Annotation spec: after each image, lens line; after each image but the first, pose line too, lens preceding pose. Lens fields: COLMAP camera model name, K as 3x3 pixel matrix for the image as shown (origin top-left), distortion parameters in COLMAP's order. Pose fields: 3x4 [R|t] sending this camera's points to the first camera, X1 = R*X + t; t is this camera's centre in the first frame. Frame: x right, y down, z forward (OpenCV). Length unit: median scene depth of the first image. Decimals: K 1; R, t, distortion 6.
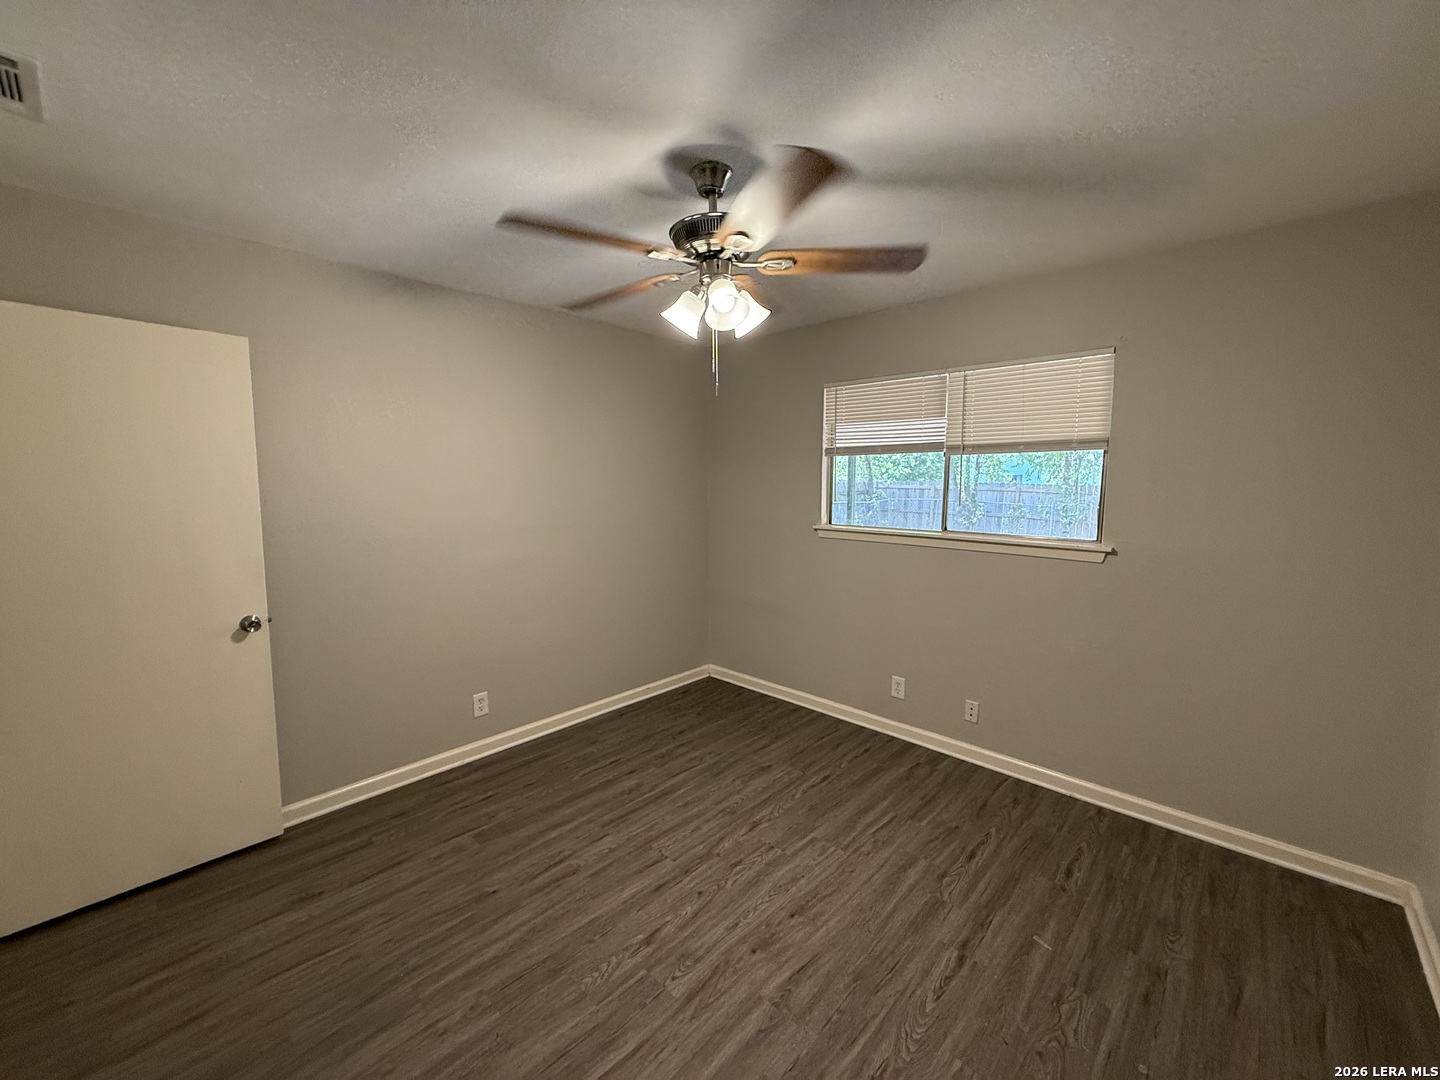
lens RADIAL K [[576.6, 0, 718.2], [0, 576.6, 538.8], [0, 0, 1]] dist [-0.001568, -0.000582]
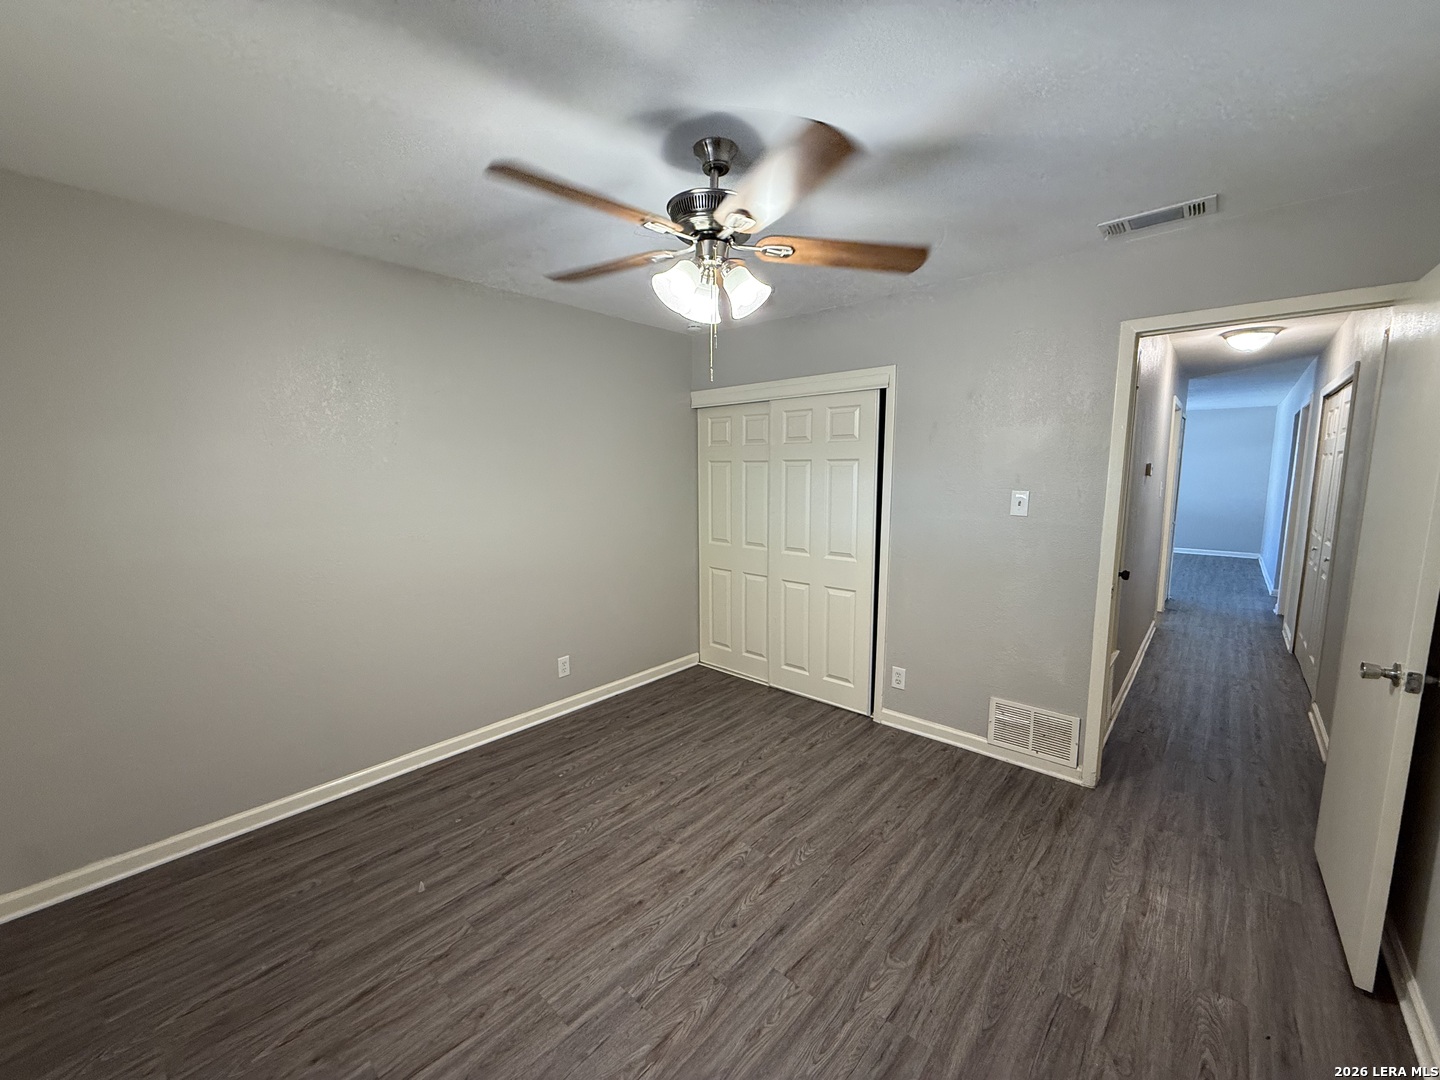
lens RADIAL K [[576.6, 0, 718.2], [0, 576.6, 538.8], [0, 0, 1]] dist [-0.001568, -0.000582]
pose [[-0.999411, 0.009267, -0.033042, 0.019498], [0.001726, 0.975204, 0.221300, -0.190675], [0.034273, 0.221112, -0.974646, 1.857561]]
